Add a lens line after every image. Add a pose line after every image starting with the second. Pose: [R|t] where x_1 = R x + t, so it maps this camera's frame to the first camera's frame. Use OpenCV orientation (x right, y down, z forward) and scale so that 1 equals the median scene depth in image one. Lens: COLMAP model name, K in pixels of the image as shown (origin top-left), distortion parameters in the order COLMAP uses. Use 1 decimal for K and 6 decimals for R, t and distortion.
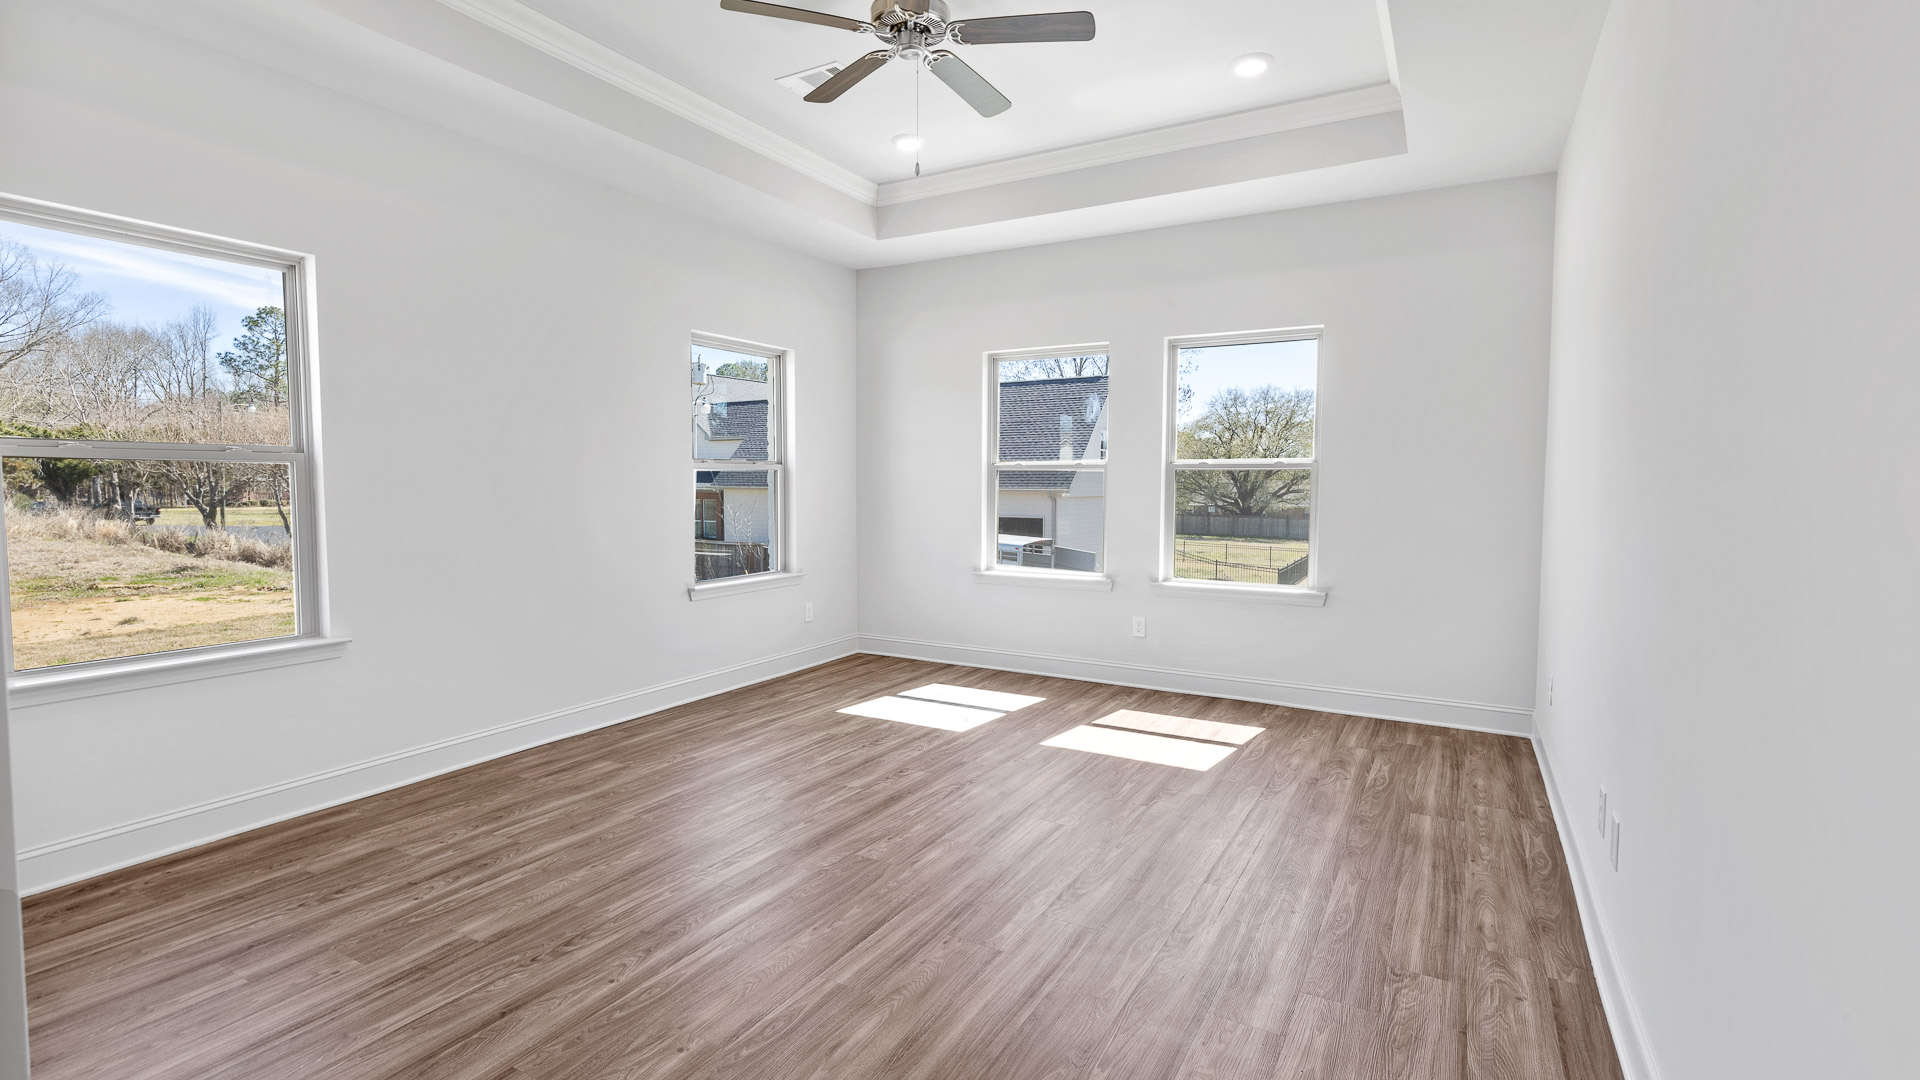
lens RADIAL K [[867.3, 0, 973.1], [0, 867.3, 527.3], [0, 0, 1]] dist [0.000975, 0.000652]
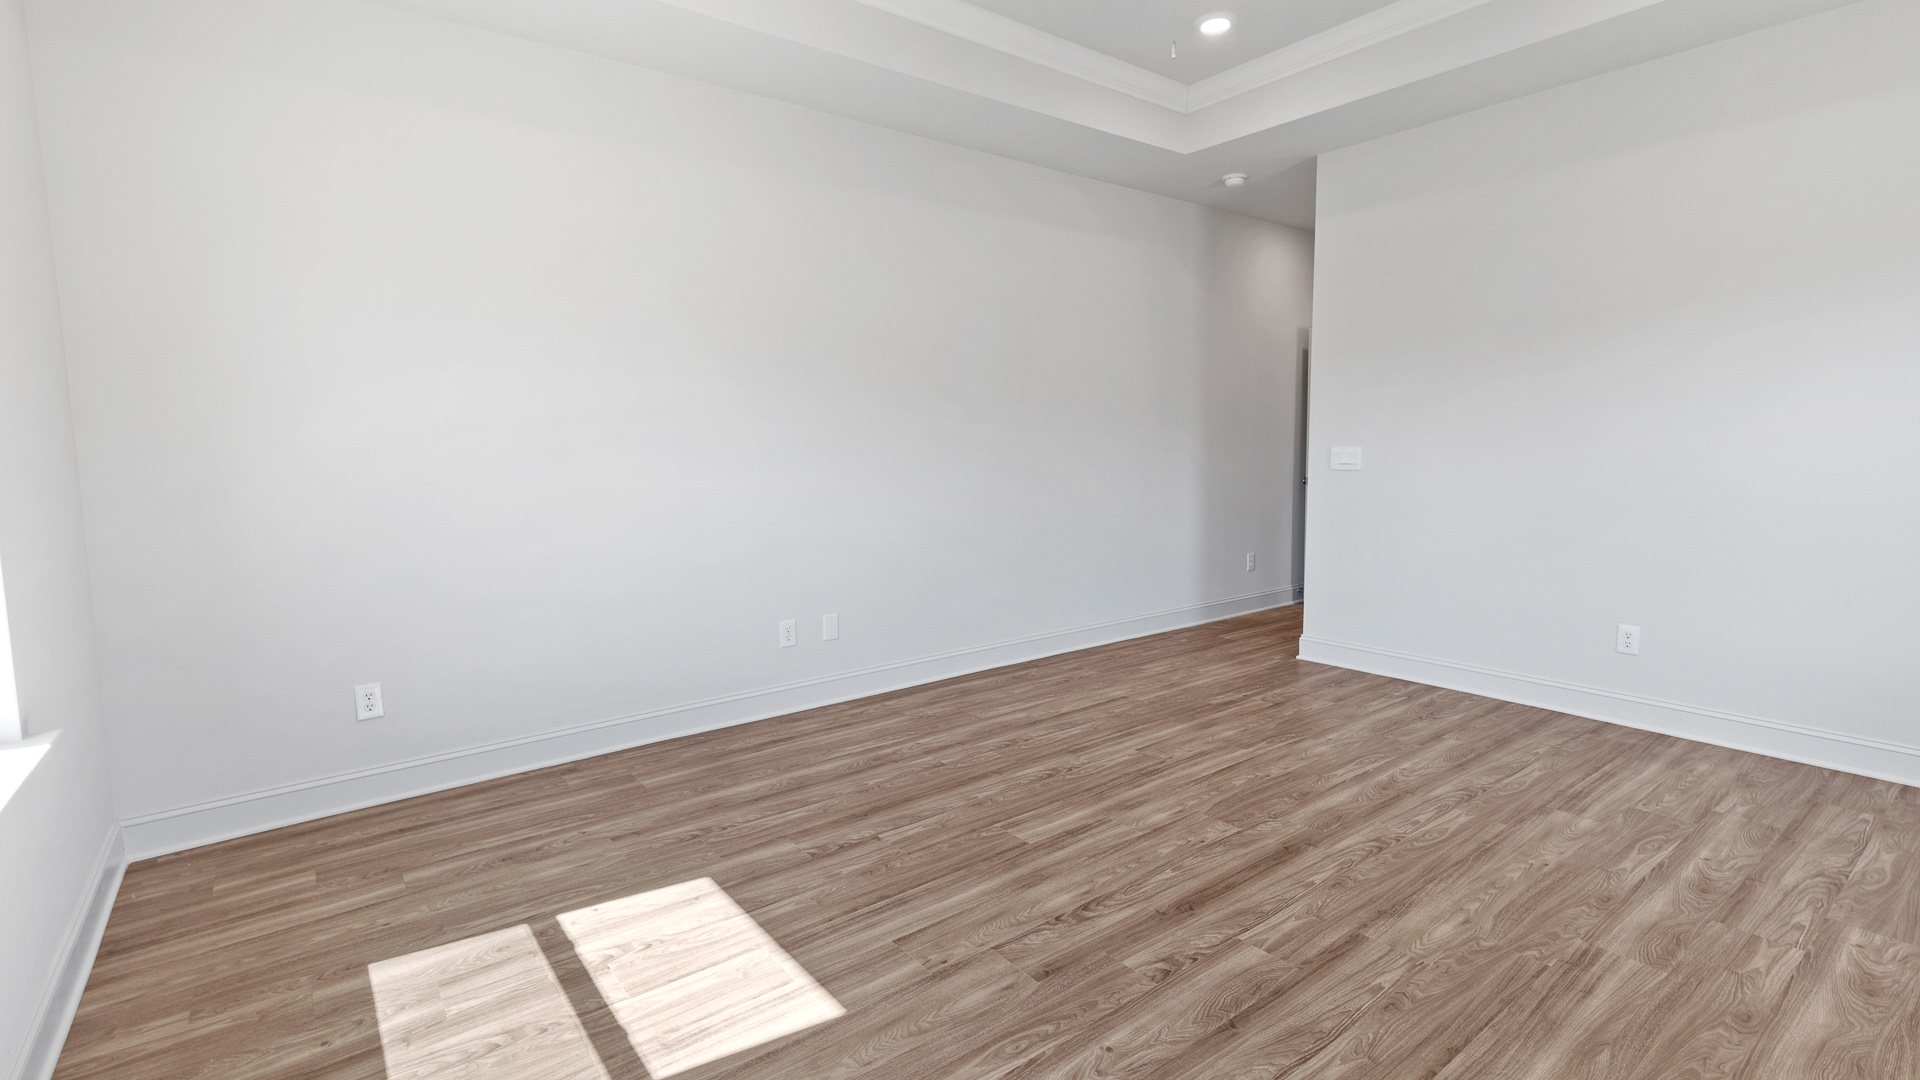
lens RADIAL K [[867.3, 0, 973.1], [0, 867.3, 527.3], [0, 0, 1]] dist [0.000975, 0.000652]
pose [[-0.921012, -0.027431, 0.388567, -0.201762], [0.031982, 0.988825, 0.145611, -0.087809], [-0.388219, 0.146537, -0.909842, 1.728874]]
